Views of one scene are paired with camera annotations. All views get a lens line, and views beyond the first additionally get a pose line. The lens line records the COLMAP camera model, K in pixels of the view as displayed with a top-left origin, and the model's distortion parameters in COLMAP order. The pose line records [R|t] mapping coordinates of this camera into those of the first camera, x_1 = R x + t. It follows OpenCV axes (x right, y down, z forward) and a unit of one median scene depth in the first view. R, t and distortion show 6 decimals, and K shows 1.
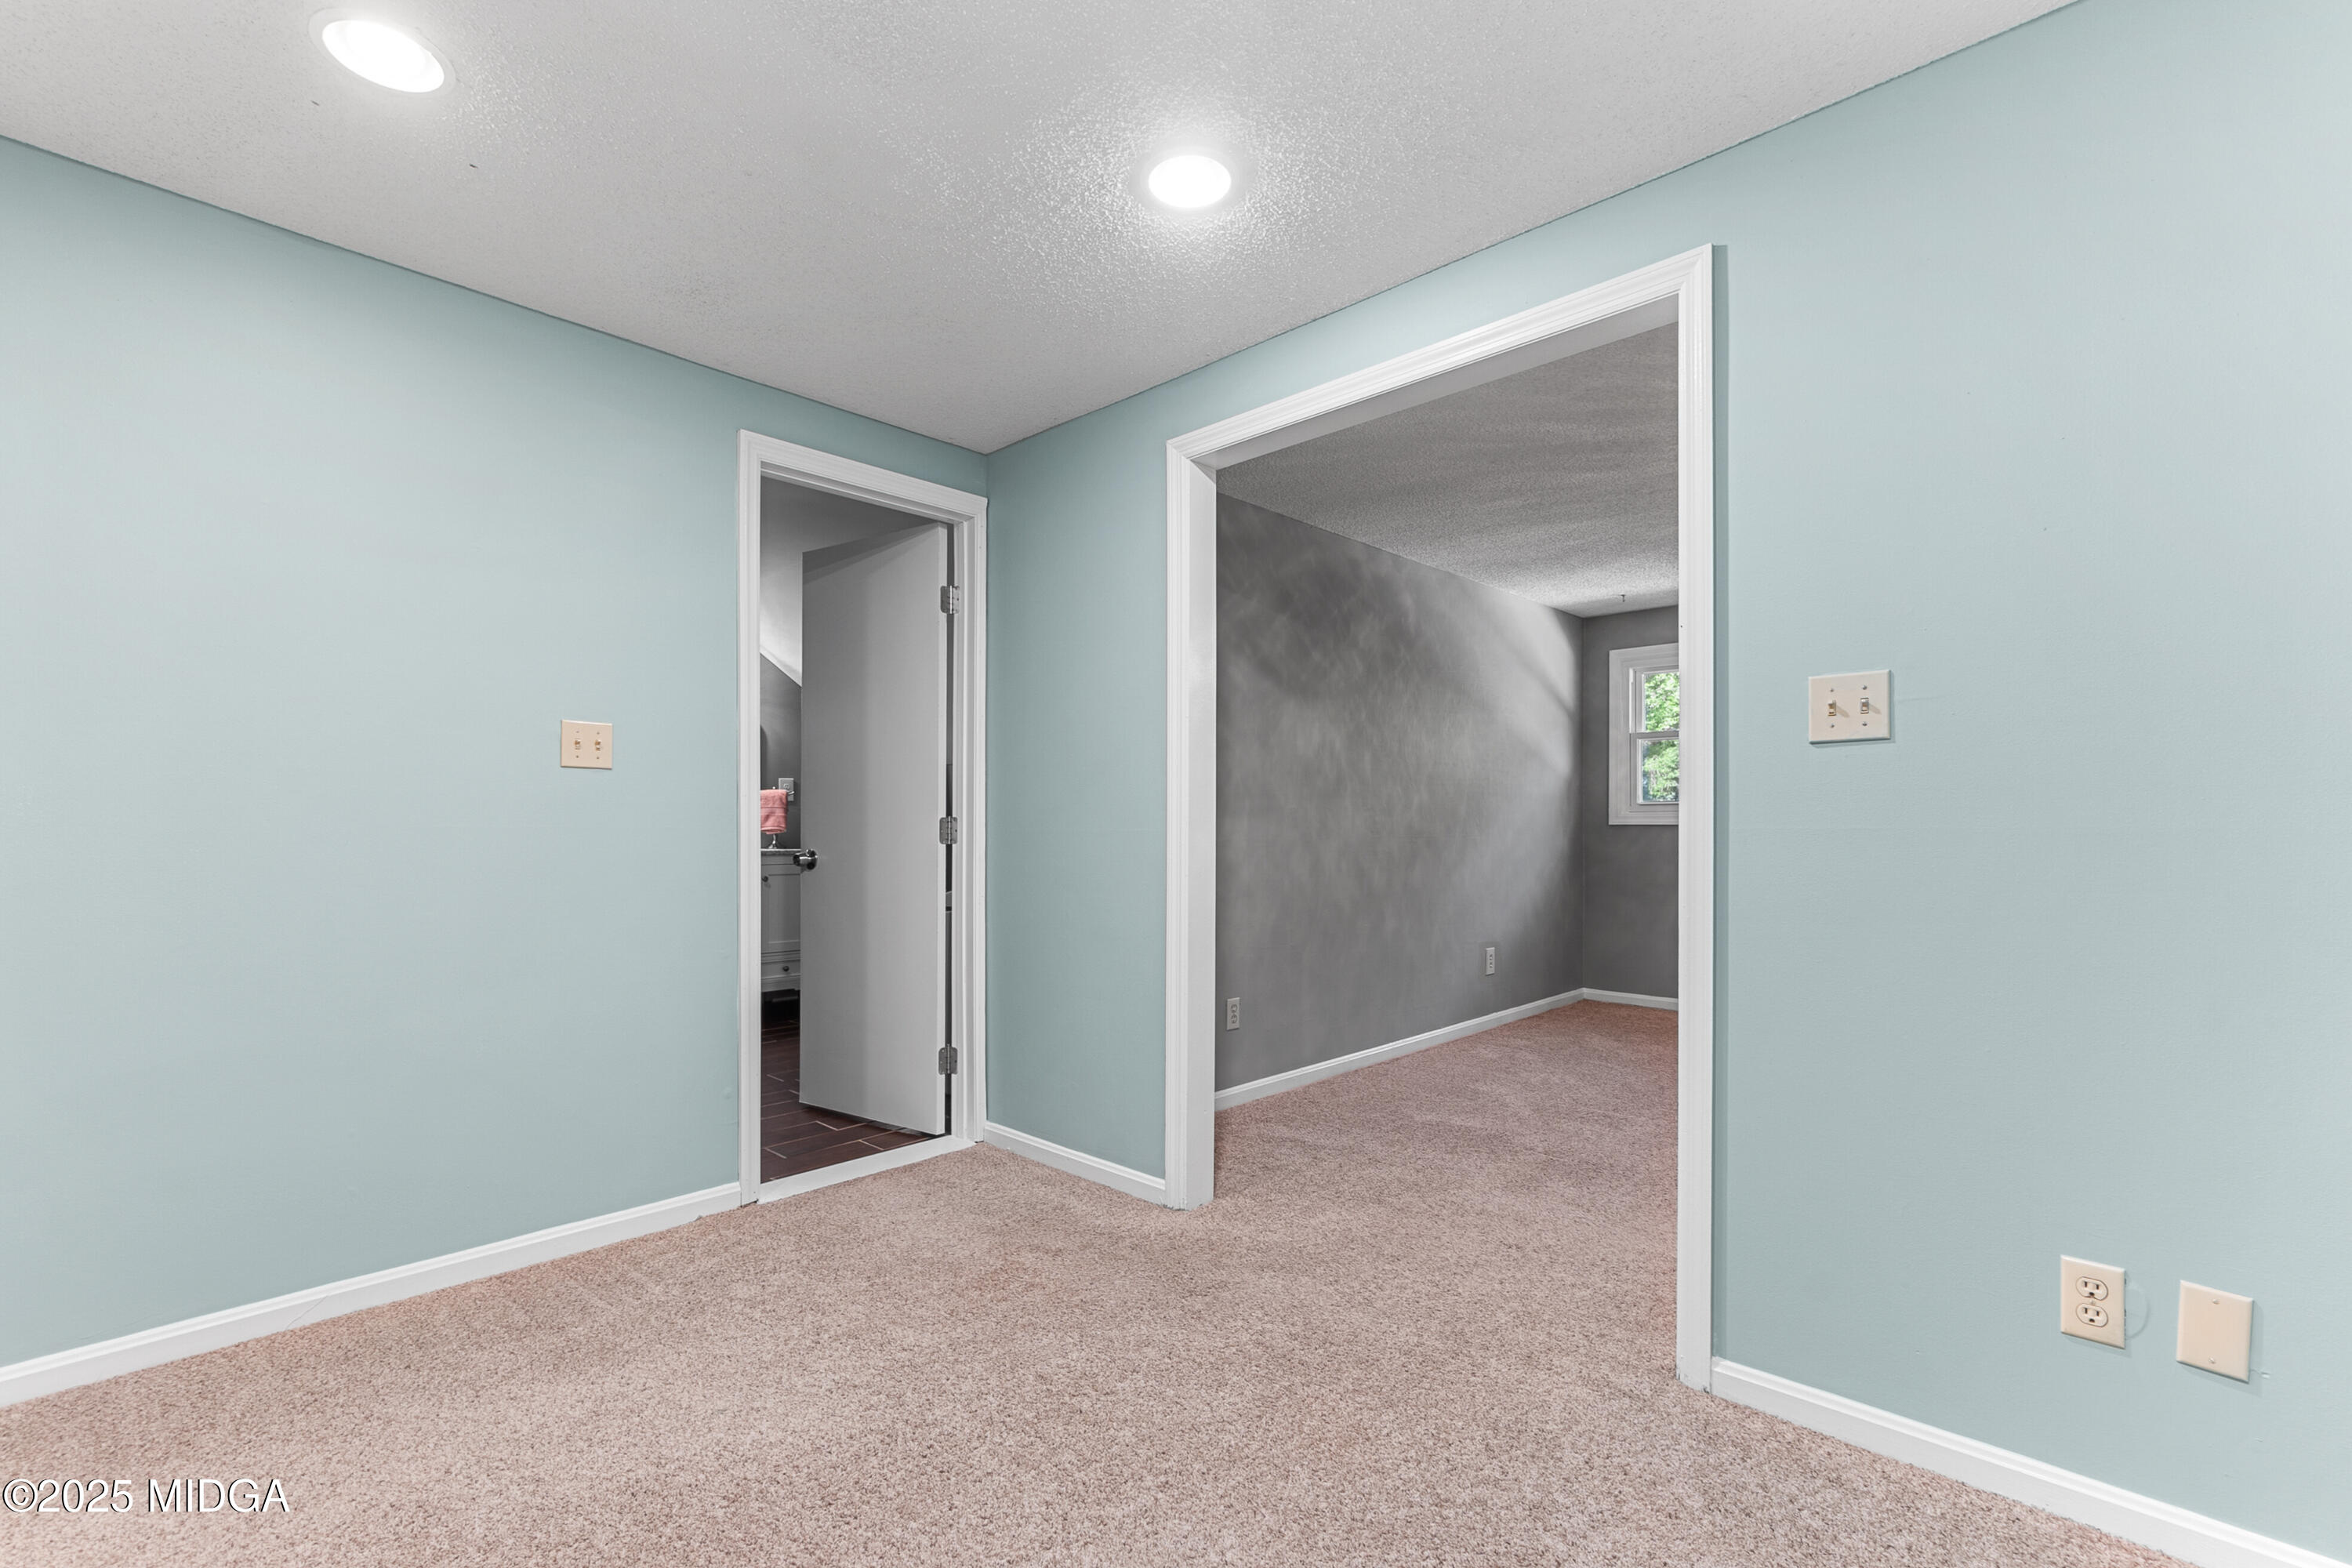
lens RADIAL K [[1036.3, 0, 1141.5], [0, 1036.3, 848.9], [0, 0, 1]] dist [0.000044, 0.000123]
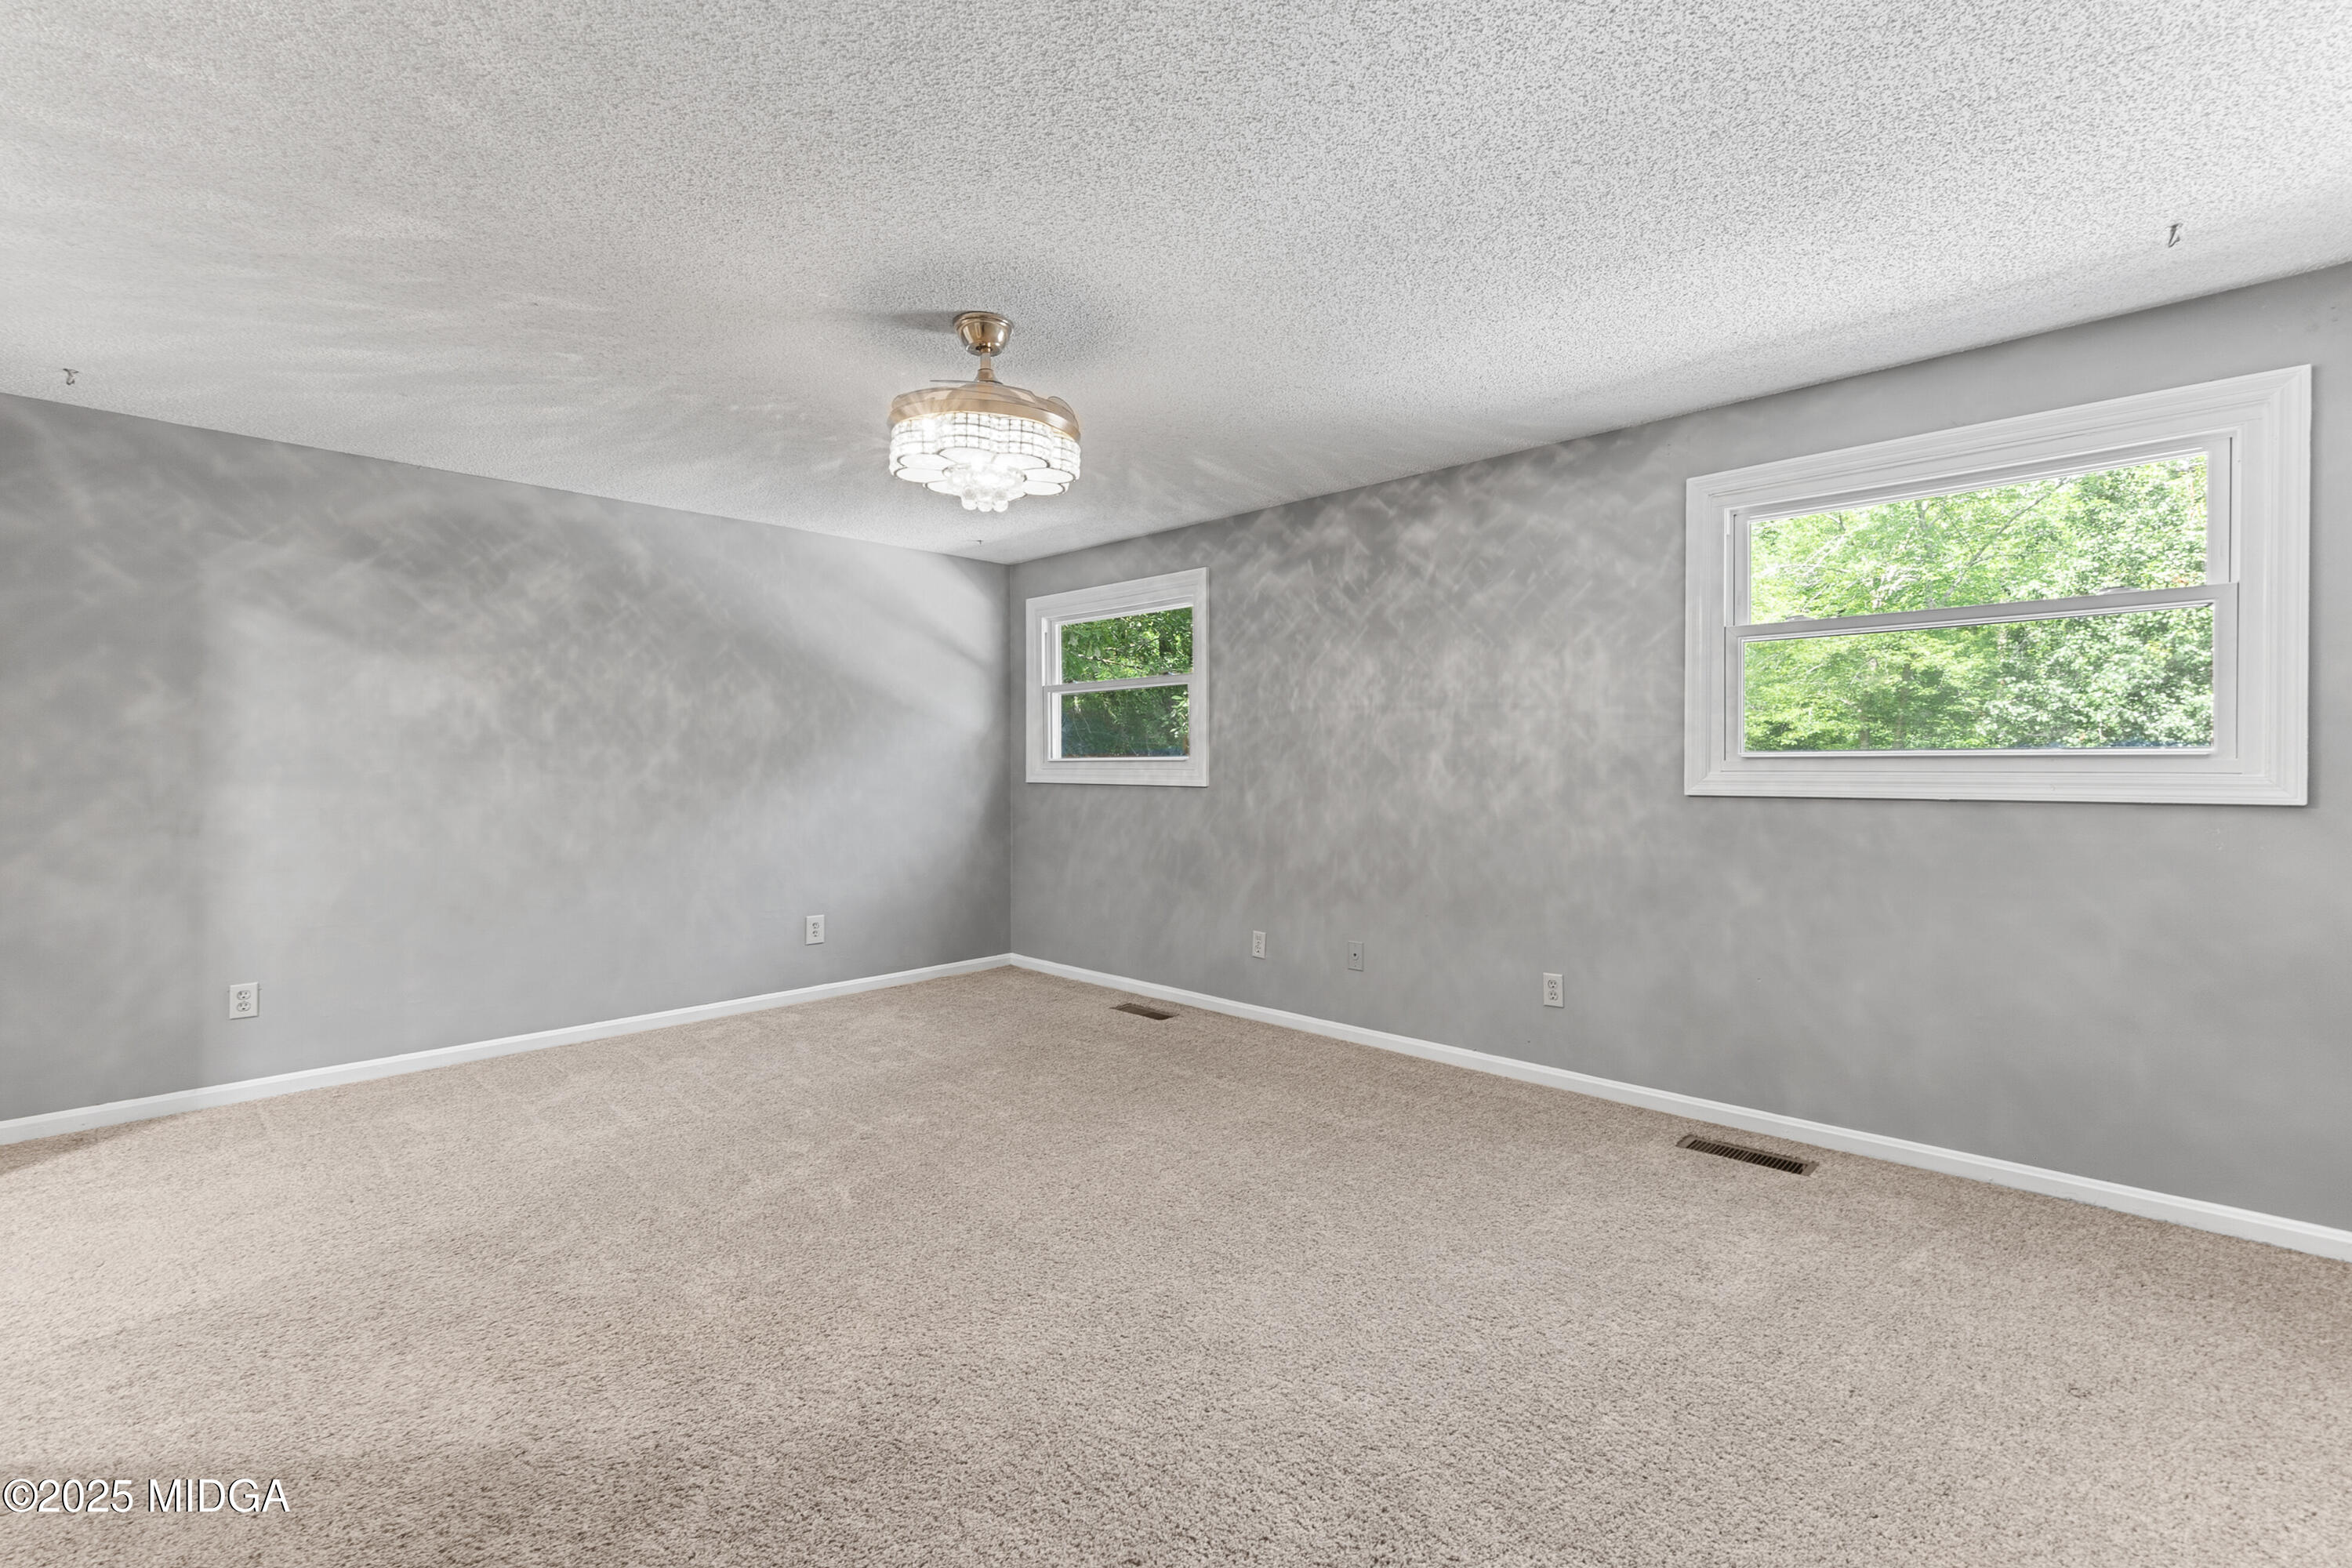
lens RADIAL K [[1027.8, 0, 1165.9], [0, 1027.8, 768.8], [0, 0, 1]] dist [-0.001057, 0.000526]
pose [[0.999965, 0.000803, 0.008387, 0.814556], [-0.000661, 0.999856, -0.016932, -0.027109], [-0.008399, 0.016926, 0.999821, 0.081253]]
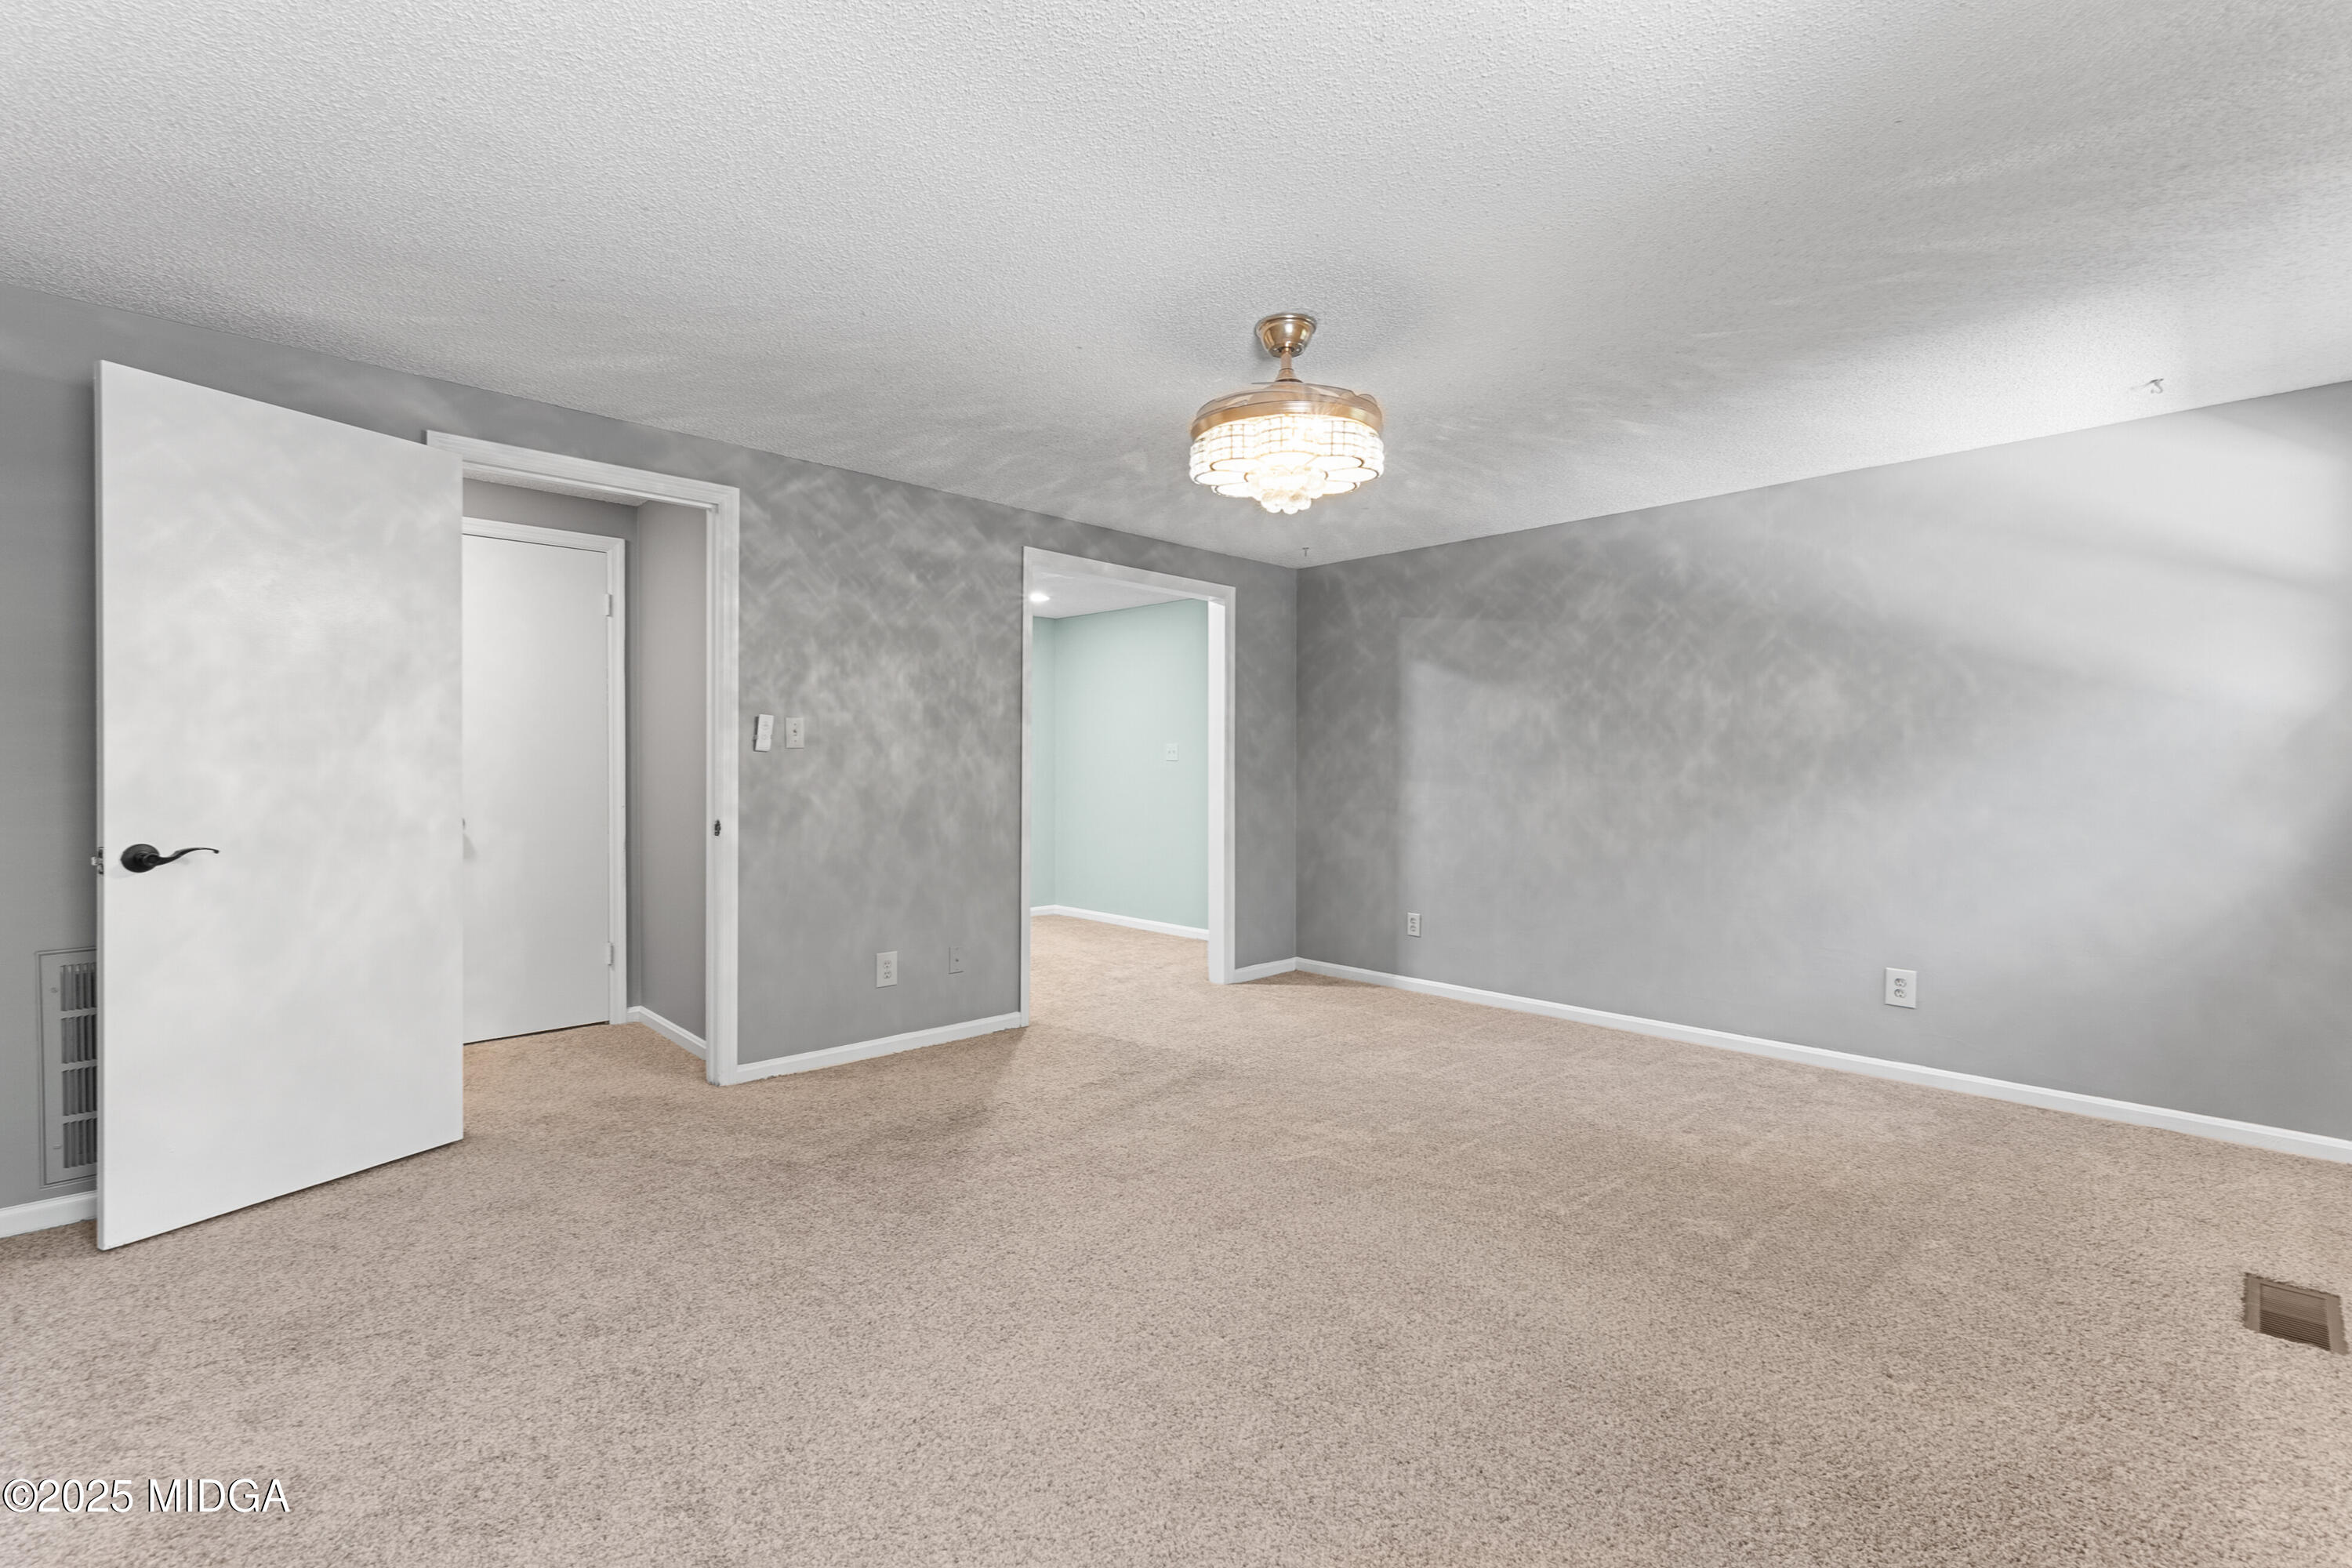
lens RADIAL K [[1027.8, 0, 1165.9], [0, 1027.8, 768.8], [0, 0, 1]] dist [-0.001057, 0.000526]
pose [[-0.032806, 0.000441, -0.999462, 1.329587], [-0.026103, 0.999658, 0.001298, -0.036507], [0.999121, 0.026131, -0.032783, 0.652240]]
